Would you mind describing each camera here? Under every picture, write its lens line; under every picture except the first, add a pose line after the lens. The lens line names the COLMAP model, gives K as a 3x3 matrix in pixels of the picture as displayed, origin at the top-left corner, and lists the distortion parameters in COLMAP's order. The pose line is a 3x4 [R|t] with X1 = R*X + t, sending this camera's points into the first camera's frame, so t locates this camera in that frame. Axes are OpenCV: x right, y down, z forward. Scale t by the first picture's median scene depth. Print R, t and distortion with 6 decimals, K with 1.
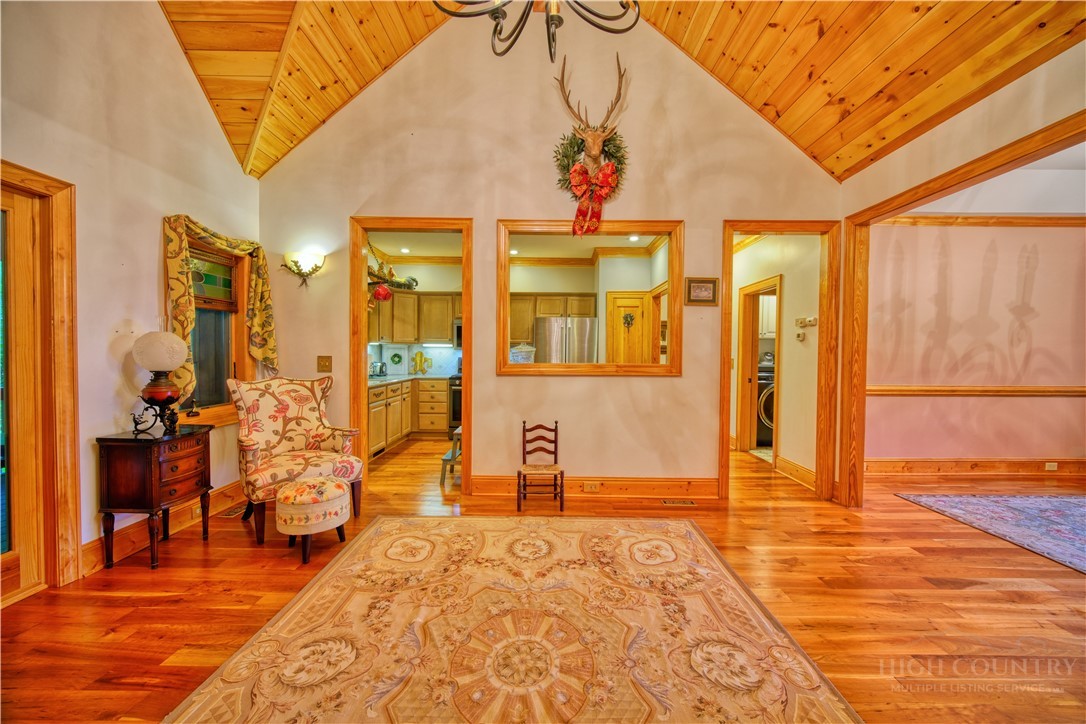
lens RADIAL K [[427.7, 0, 547.3], [0, 427.7, 362.5], [0, 0, 1]] dist [-0.003649, -0.000075]
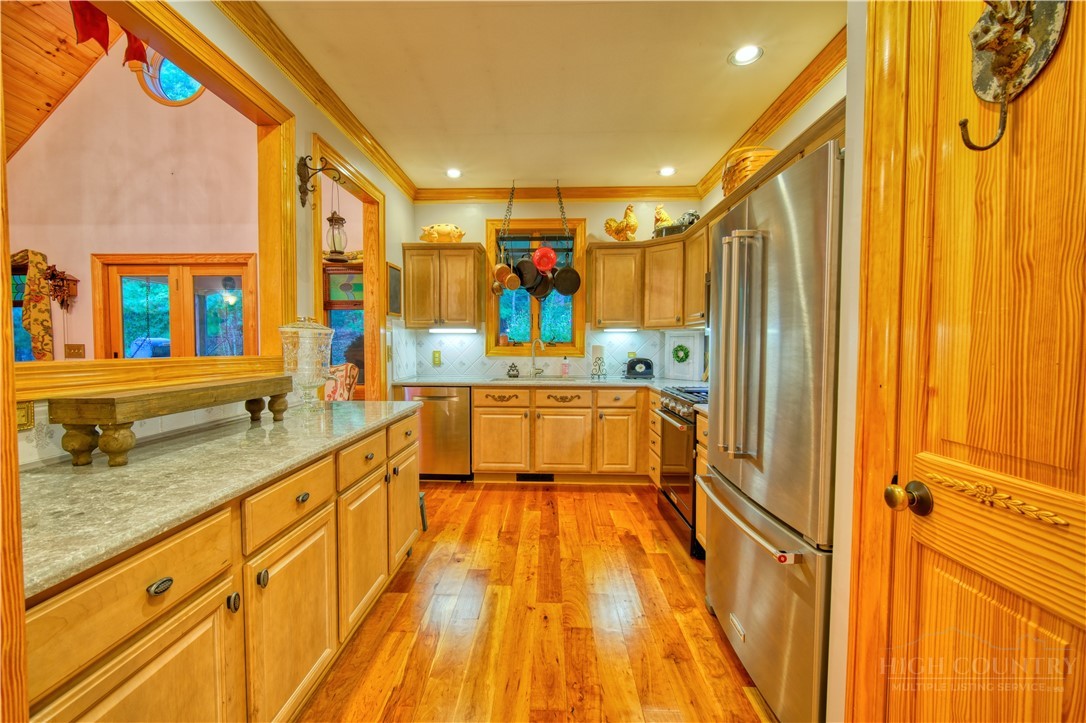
lens RADIAL K [[445.1, 0, 532.6], [0, 445.1, 361.5], [0, 0, 1]] dist [-0.001946, -0.000161]
pose [[-0.033395, 0.027980, -0.999050, 0.505068], [-0.026990, 0.999218, 0.028887, -0.017244], [0.999078, 0.027929, -0.032614, 1.410361]]
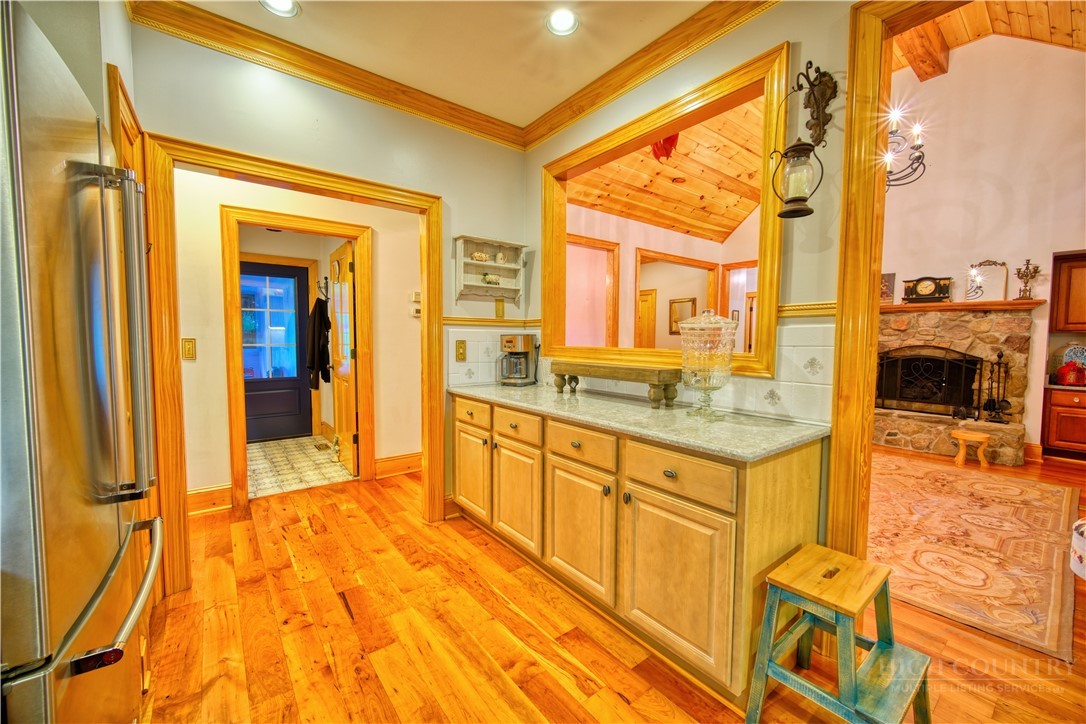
lens RADIAL K [[427.7, 0, 547.3], [0, 427.7, 362.5], [0, 0, 1]] dist [-0.003649, -0.000075]
pose [[-0.623626, -0.059876, 0.779427, -0.333050], [0.005796, 0.996681, 0.081202, -0.030611], [-0.781702, 0.055157, -0.621209, 1.550151]]
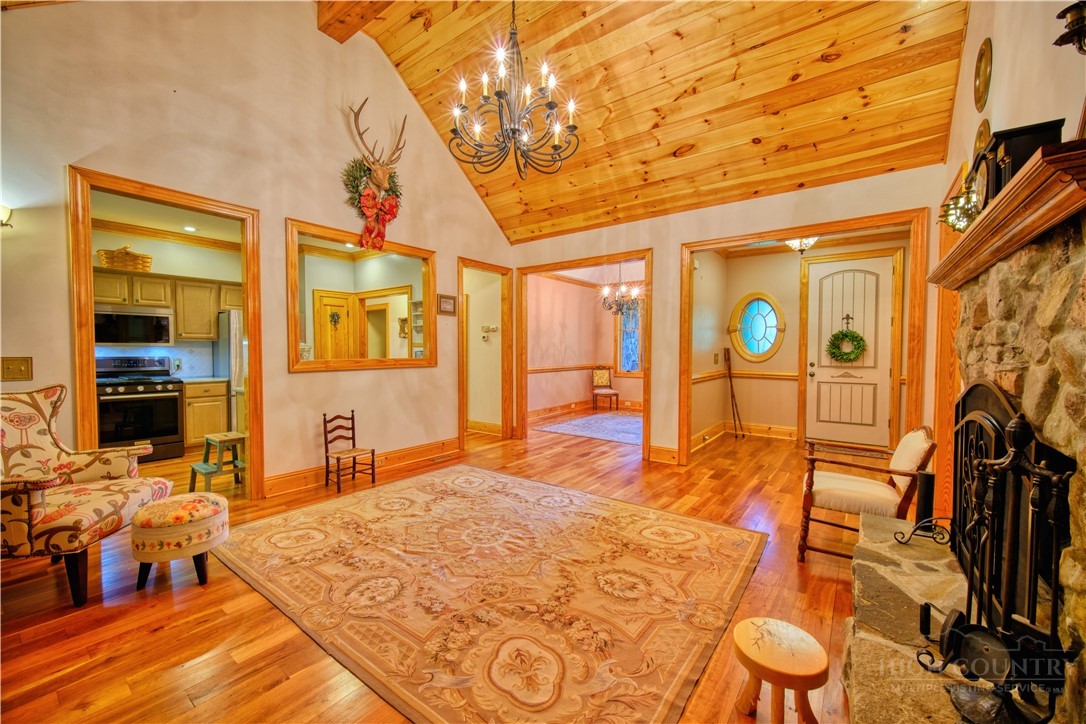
lens RADIAL K [[427.7, 0, 547.3], [0, 427.7, 362.5], [0, 0, 1]] dist [-0.003649, -0.000075]
pose [[0.591215, -0.031089, 0.805914, -0.577504], [0.021385, 0.999510, 0.022869, -0.004084], [-0.806230, 0.003714, 0.591590, -0.087724]]
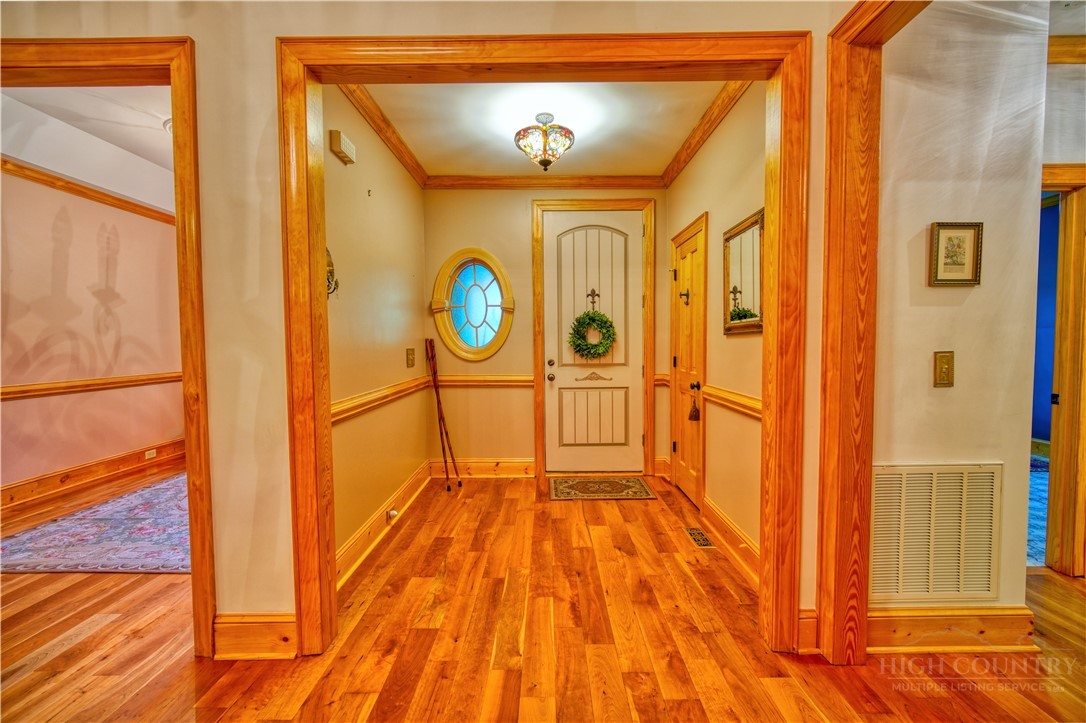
lens RADIAL K [[427.7, 0, 547.3], [0, 427.7, 362.0], [0, 0, 1]] dist [-0.003649, -0.000075]
pose [[-0.007470, -0.053988, 0.998514, 0.223707], [0.030798, 0.998055, 0.054194, 0.001049], [-0.999498, 0.031157, -0.005792, 0.074359]]
